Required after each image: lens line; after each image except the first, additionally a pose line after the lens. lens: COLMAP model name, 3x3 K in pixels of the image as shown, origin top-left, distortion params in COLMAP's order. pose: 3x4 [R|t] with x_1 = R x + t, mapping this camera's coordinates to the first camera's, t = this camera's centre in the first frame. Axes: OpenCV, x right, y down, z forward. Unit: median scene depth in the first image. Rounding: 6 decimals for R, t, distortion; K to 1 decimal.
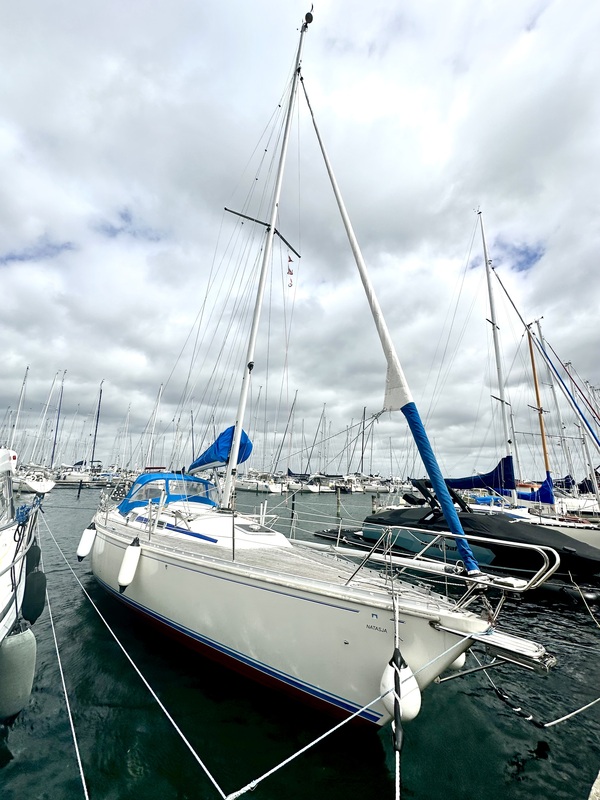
lens RADIAL K [[324.5, 0, 300.2], [0, 324.5, 398.4], [0, 0, 1]] dist [0.000482, 0.001780]
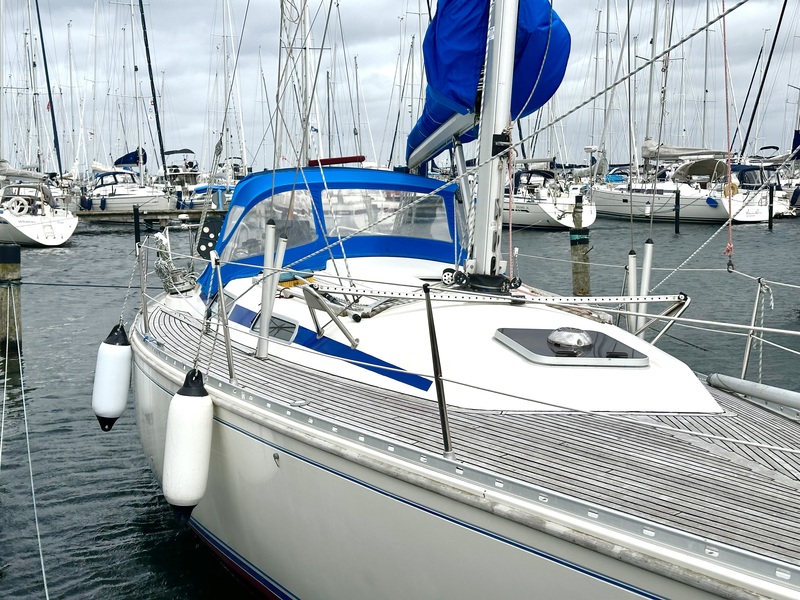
lens RADIAL K [[1141.0, 0, 399.5], [0, 1141.0, 298.6], [0, 0, 1]] dist [0.096147, 0.000000]
pose [[0.930193, -0.012662, -0.366852, 0.039842], [0.135544, 0.940622, 0.311222, 0.026488], [0.341129, -0.339221, 0.876676, 0.067875]]
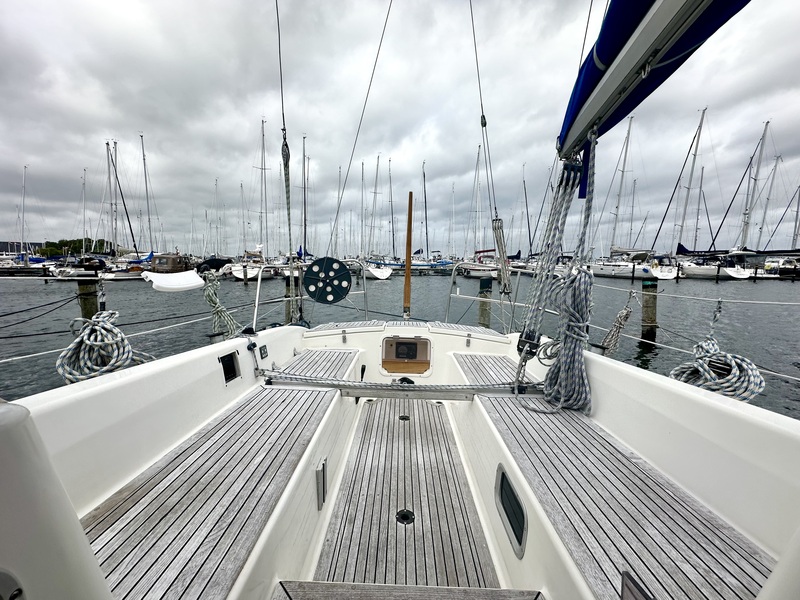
lens RADIAL K [[324.5, 0, 402.5], [0, 324.5, 300.6], [0, 0, 1]] dist [0.000482, 0.001780]
pose [[0.775628, 0.040134, -0.629913, -0.340994], [0.176435, 0.944409, 0.277420, 0.274515], [0.606030, -0.326313, 0.725429, 0.932542]]
